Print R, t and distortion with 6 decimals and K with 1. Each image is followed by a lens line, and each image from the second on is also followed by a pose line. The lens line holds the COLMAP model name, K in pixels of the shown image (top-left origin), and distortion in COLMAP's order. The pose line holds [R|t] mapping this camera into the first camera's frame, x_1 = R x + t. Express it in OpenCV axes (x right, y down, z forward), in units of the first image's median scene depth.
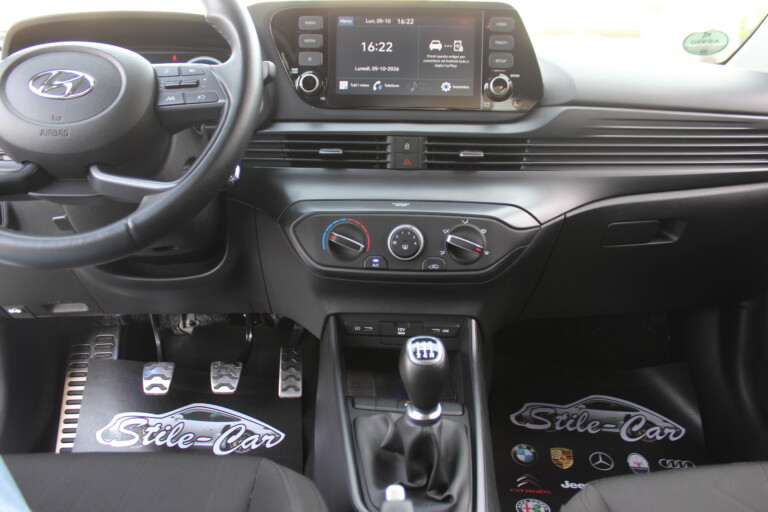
lens RADIAL K [[650.9, 0, 384.0], [0, 650.9, 256.0], [0, 0, 1]] dist [-0.167336, 0.162805]
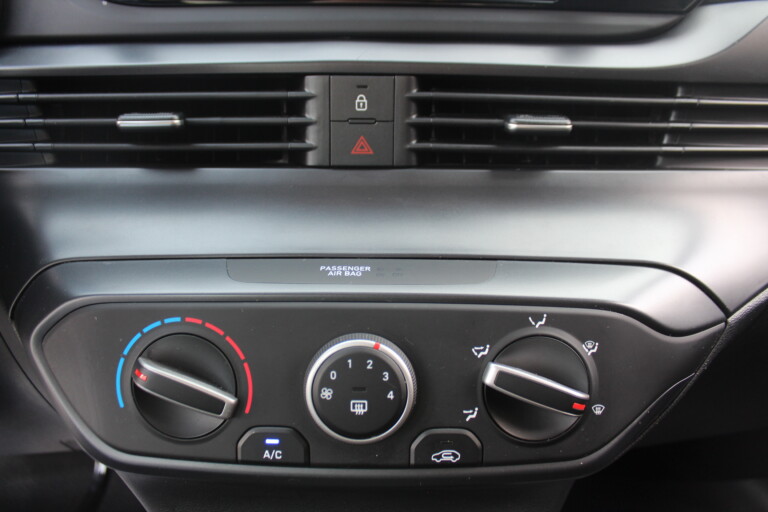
lens RADIAL K [[650.9, 0, 384.0], [0, 650.9, 256.0], [0, 0, 1]] dist [-0.167336, 0.162805]
pose [[0.998054, -0.015993, 0.060275, 0.025436], [0.016282, 0.999858, -0.004309, -0.083182], [-0.060198, 0.005282, 0.998173, 0.645884]]
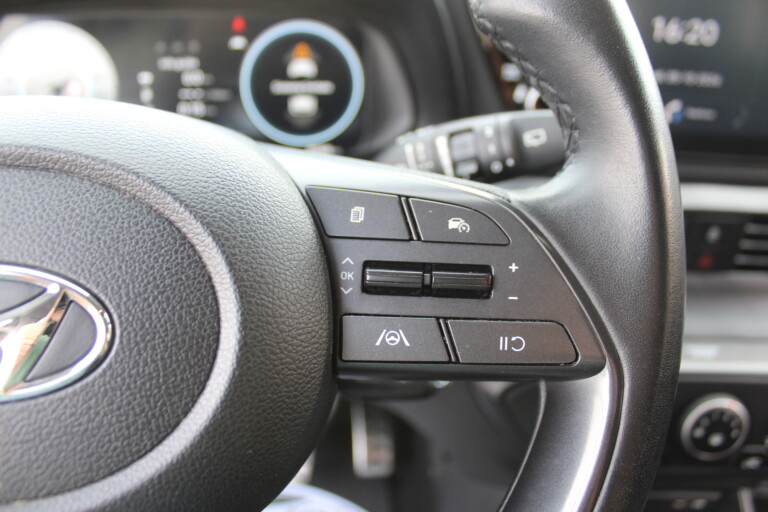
lens RADIAL K [[637.0, 0, 384.0], [0, 637.0, 256.0], [0, 0, 1]] dist [-0.162764, 0.140992]
pose [[0.997924, 0.010457, 0.063556, -0.264023], [-0.023151, 0.979025, 0.202421, -0.246995], [-0.060106, -0.203472, 0.977234, 0.526312]]
